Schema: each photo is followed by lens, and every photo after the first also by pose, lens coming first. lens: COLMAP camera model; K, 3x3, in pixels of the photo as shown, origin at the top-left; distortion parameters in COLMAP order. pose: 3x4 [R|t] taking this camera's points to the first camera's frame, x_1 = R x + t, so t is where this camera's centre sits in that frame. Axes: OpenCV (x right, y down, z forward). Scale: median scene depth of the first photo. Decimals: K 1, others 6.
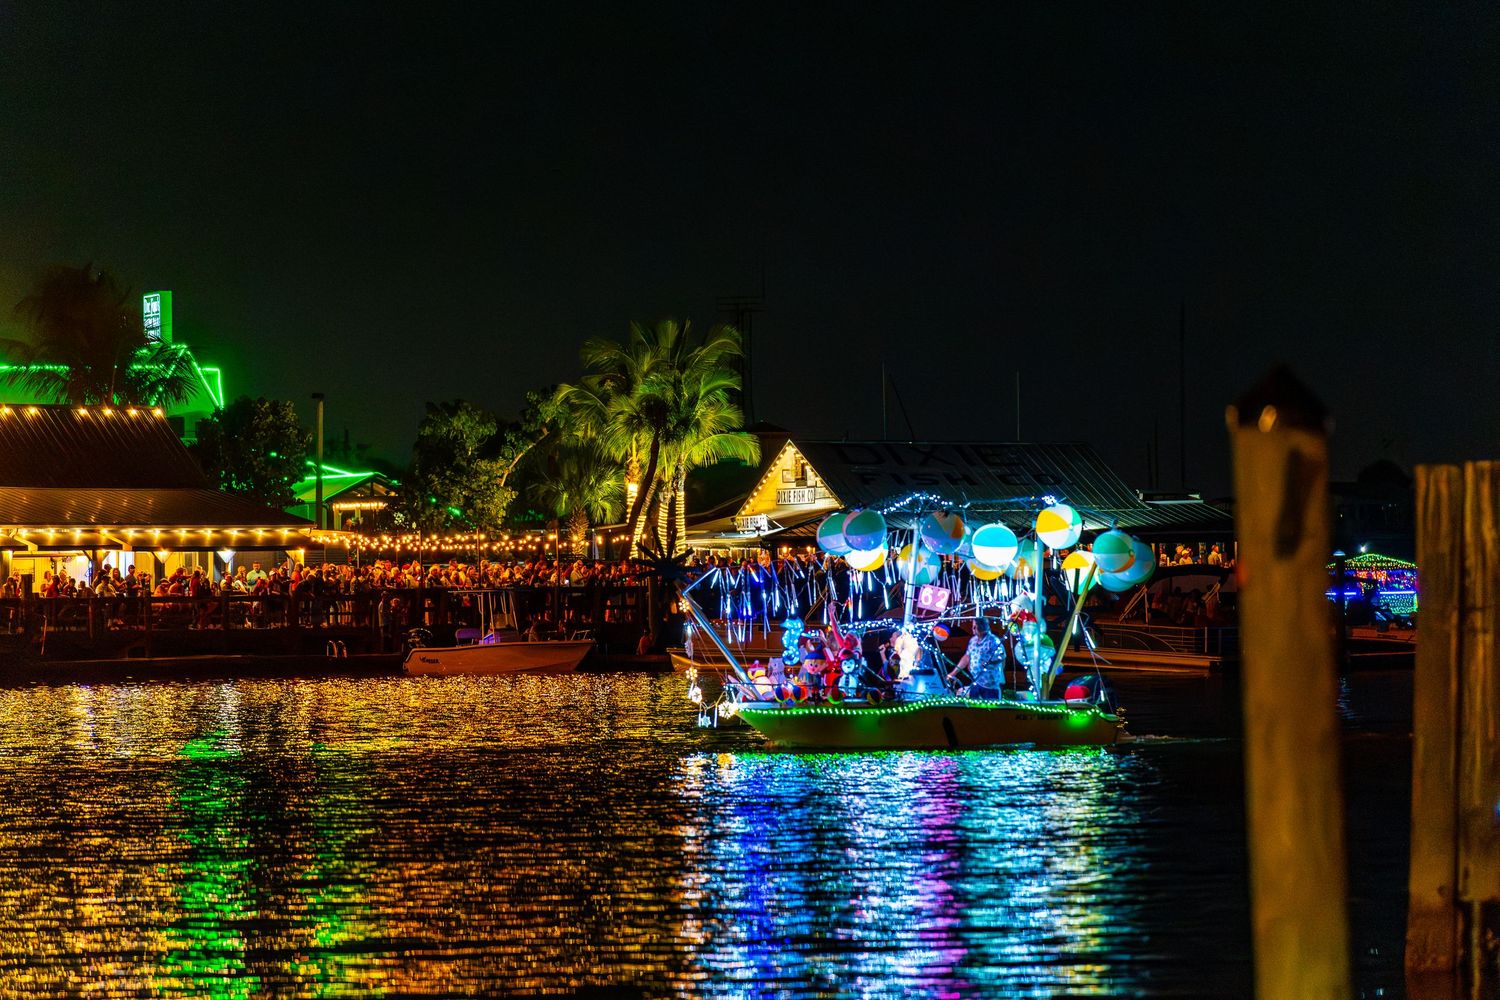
lens RADIAL K [[8872.4, 0, 733.7], [0, 8872.4, 505.3], [0, 0, 1]] dist [0.049424, 0.000000]
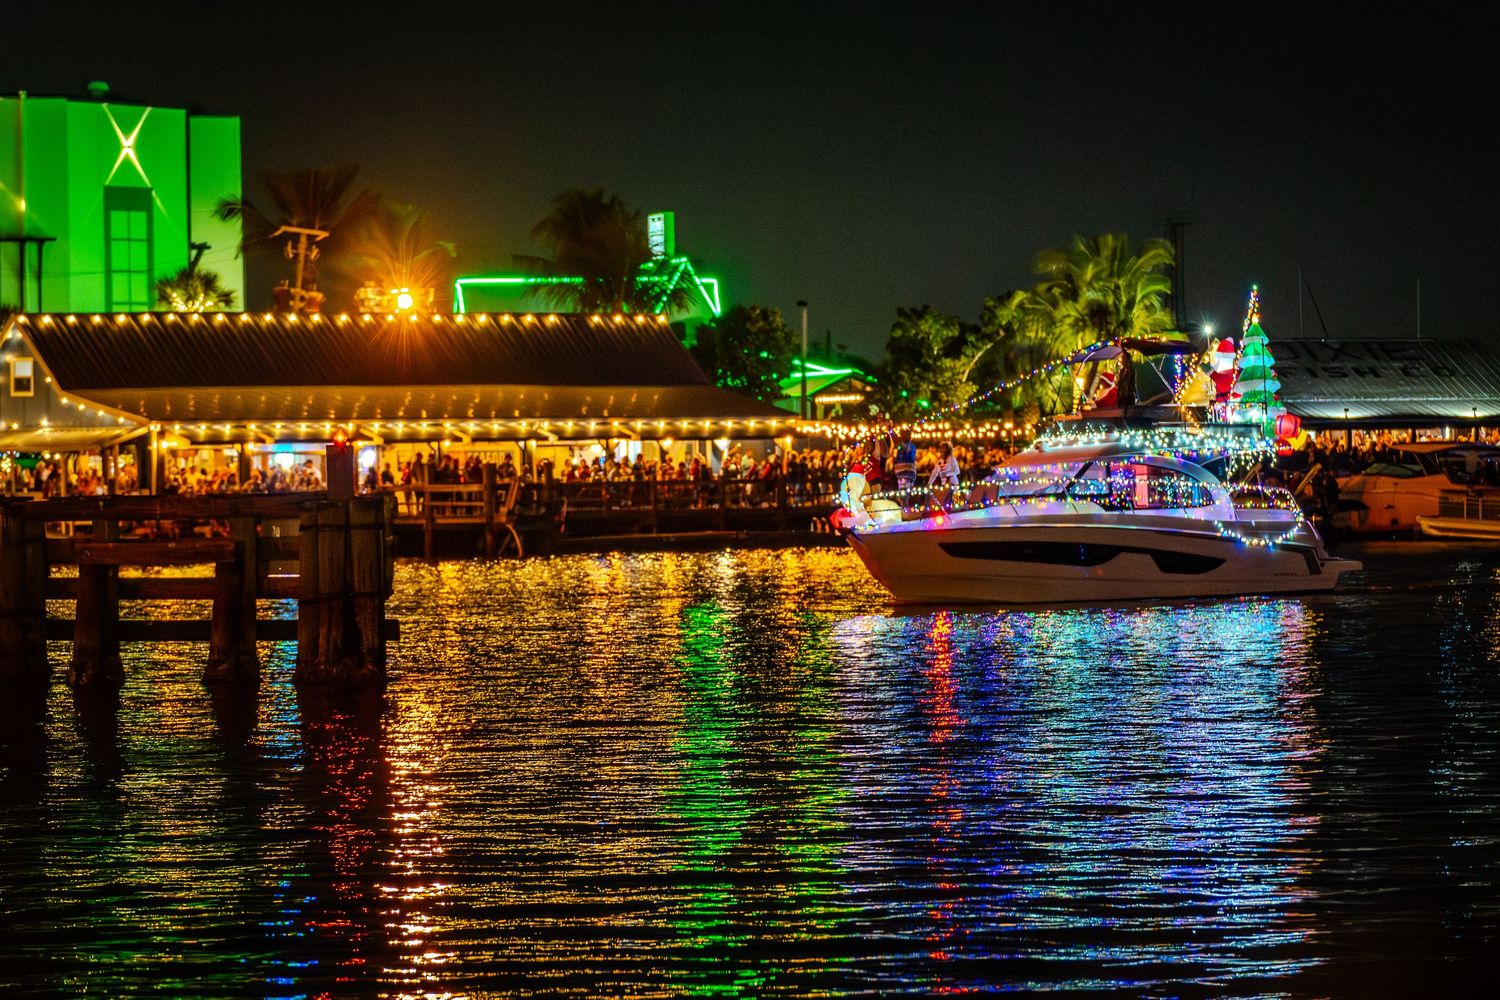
lens RADIAL K [[6341.7, 0, 756.0], [0, 6341.7, 497.1], [0, 0, 1]] dist [-0.220081, 0.000000]
pose [[0.998583, -0.006872, -0.052775, -0.009946], [0.007794, 0.999820, 0.017281, -0.001563], [0.052646, -0.017668, 0.998457, 0.186370]]
